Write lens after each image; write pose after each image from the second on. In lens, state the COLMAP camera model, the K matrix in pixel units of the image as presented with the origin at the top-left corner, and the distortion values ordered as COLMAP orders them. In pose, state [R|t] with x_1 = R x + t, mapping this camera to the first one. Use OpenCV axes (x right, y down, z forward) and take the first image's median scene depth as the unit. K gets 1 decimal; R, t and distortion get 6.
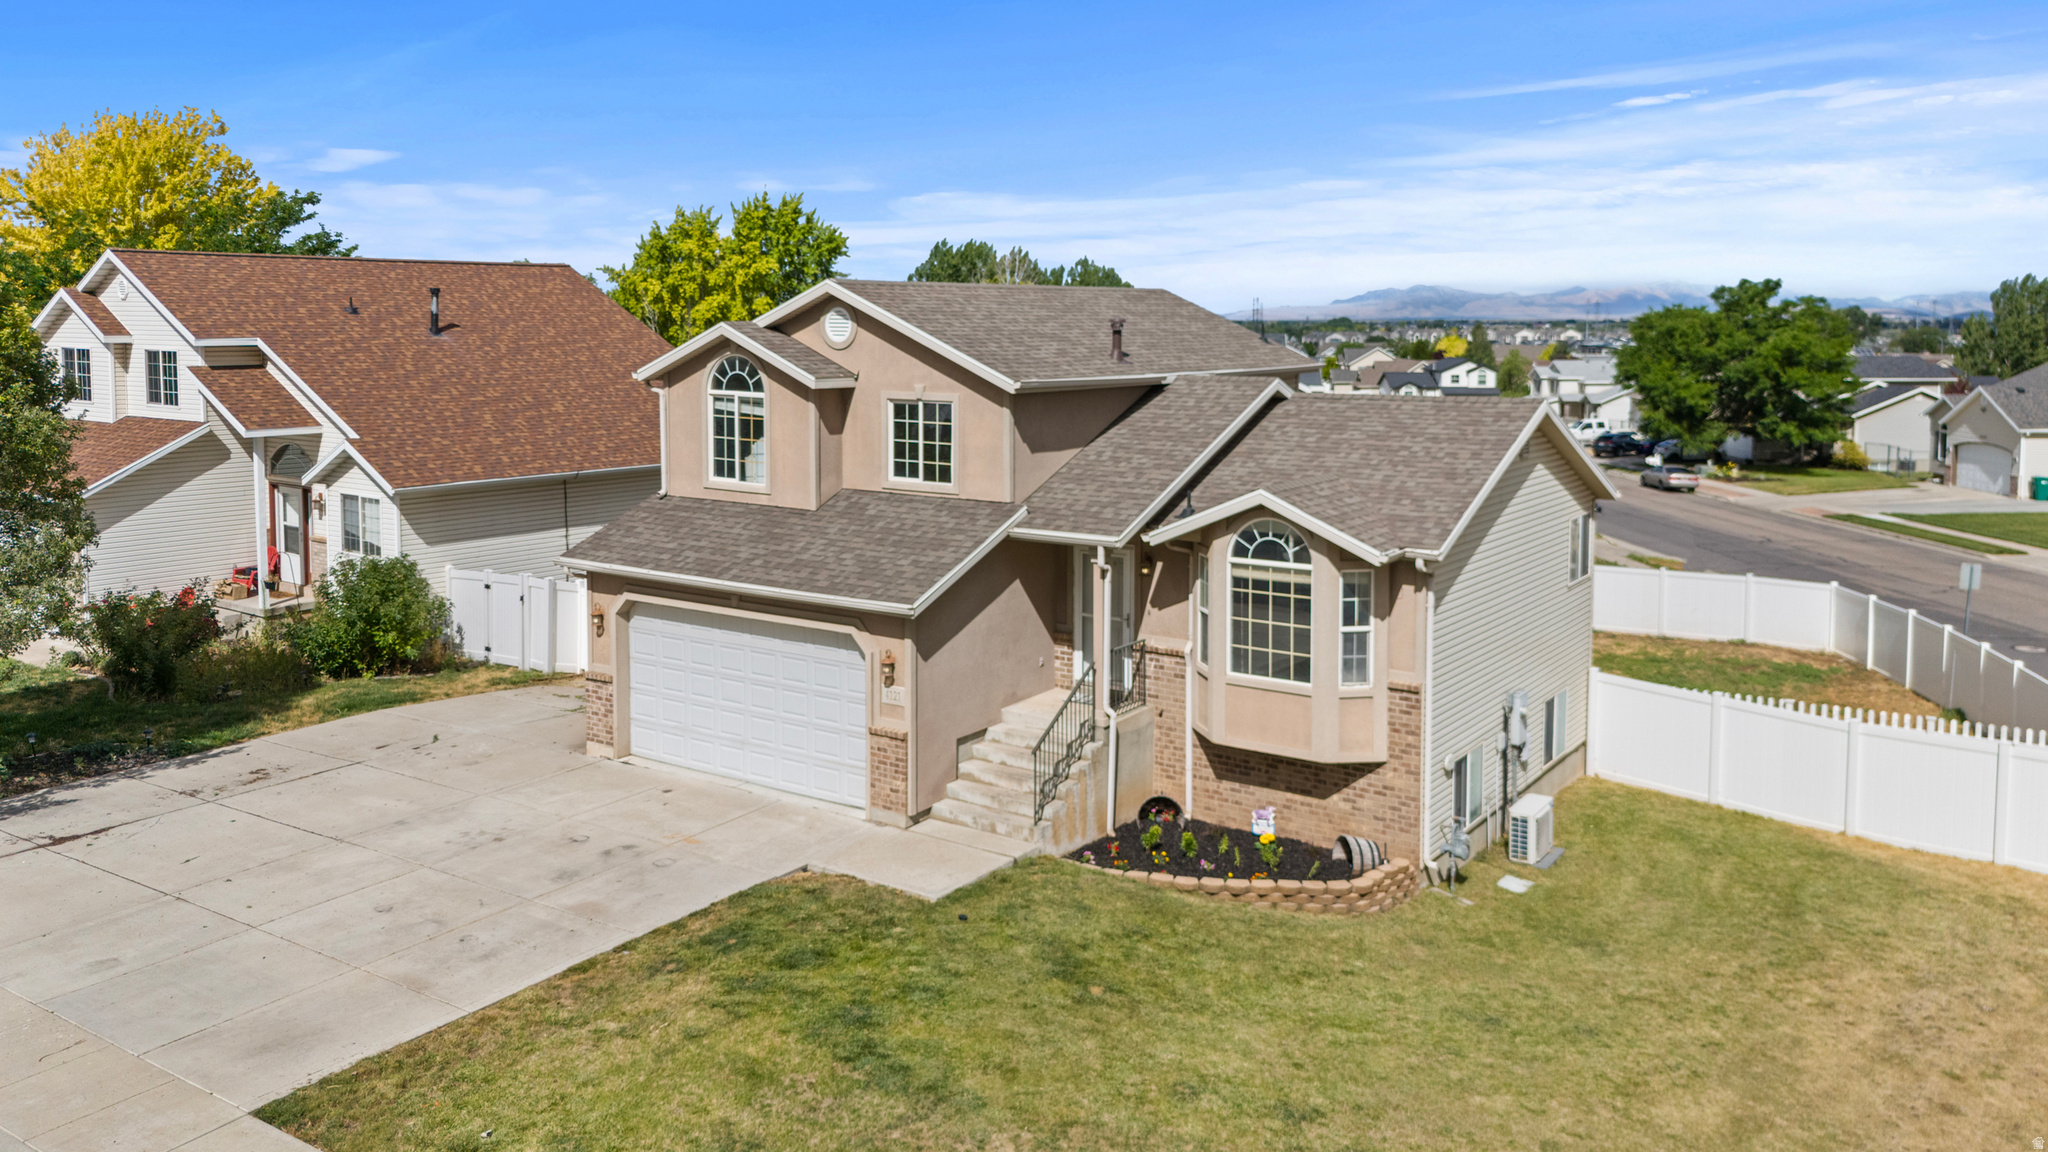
lens RADIAL K [[1578.1, 0, 1010.6], [0, 1578.1, 405.8], [0, 0, 1]] dist [0.029096, -0.006204]
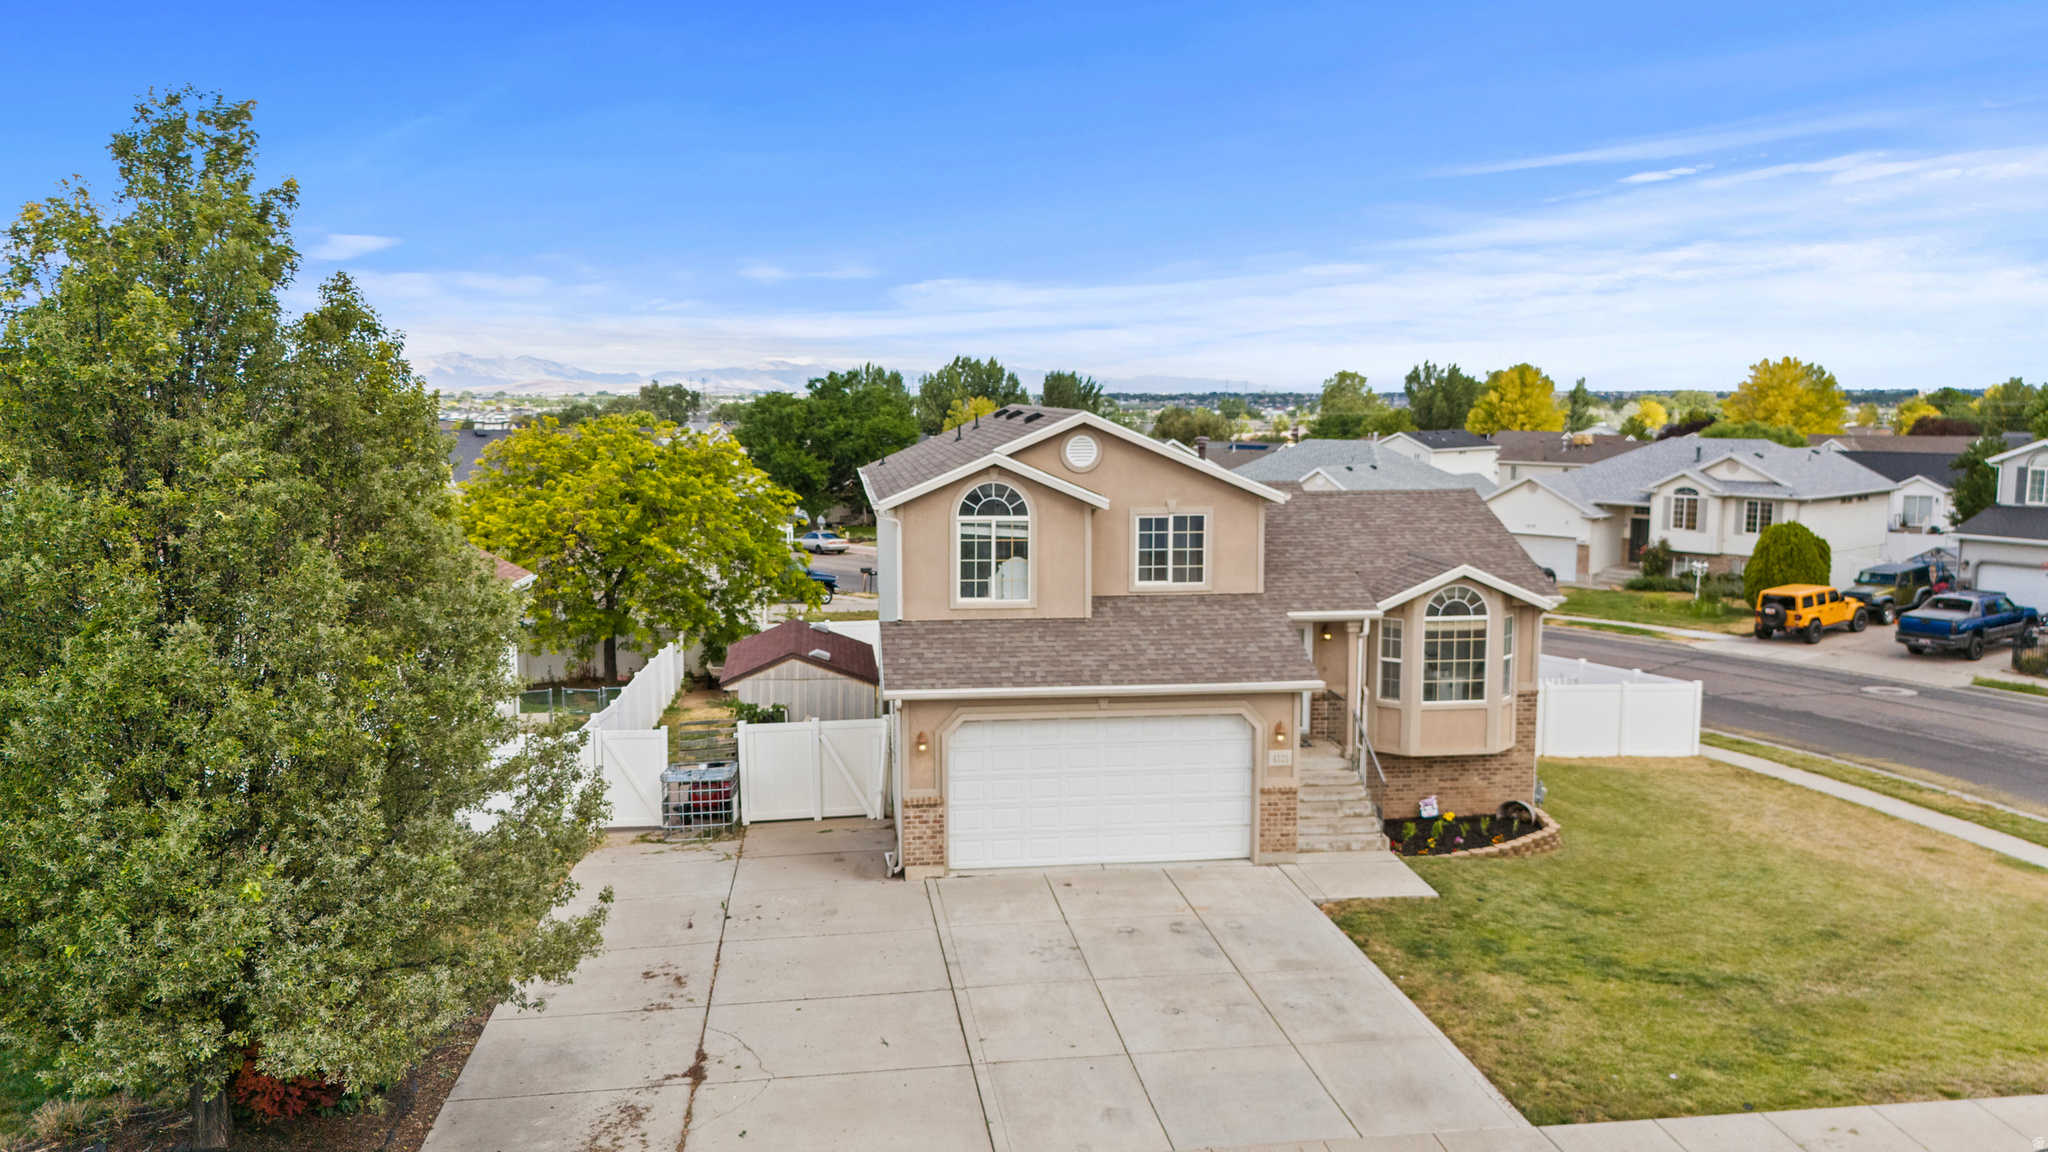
lens RADIAL K [[1532.8, 0, 1024.0], [0, 1532.8, 576.0], [0, 0, 1]] dist [0.023996, -0.000118]
pose [[0.737812, -0.082918, 0.669894, -0.913299], [0.041096, 0.996103, 0.078033, -0.051373], [-0.673754, -0.030044, 0.738345, 0.243276]]
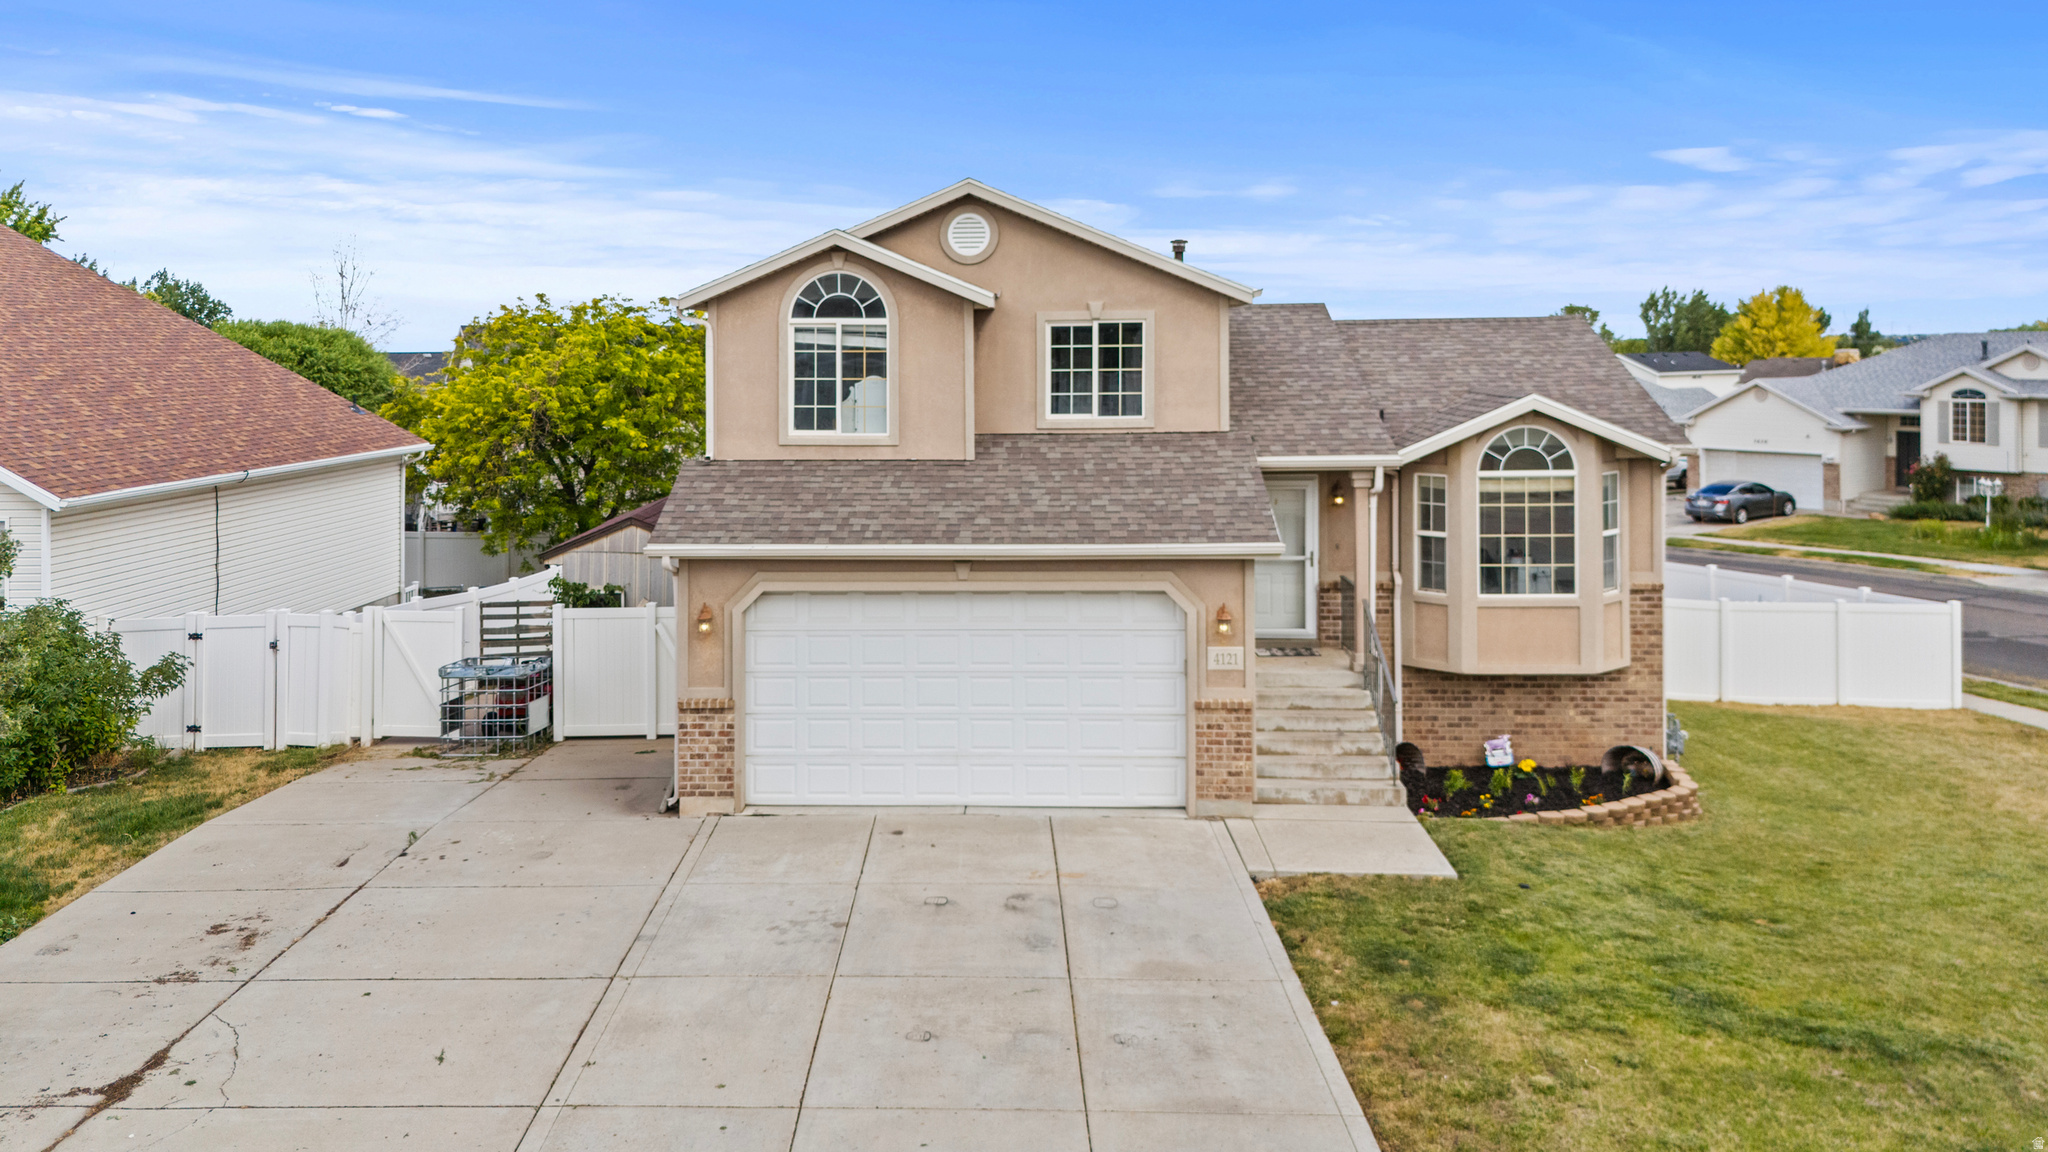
lens RADIAL K [[1584.9, 0, 934.7], [0, 1584.9, 381.5], [0, 0, 1]] dist [0.017968, 0.005424]
pose [[0.850160, -0.023271, 0.526010, -0.583791], [0.043682, 0.998696, -0.026418, 0.049079], [-0.524709, 0.045437, 0.850068, 0.335797]]
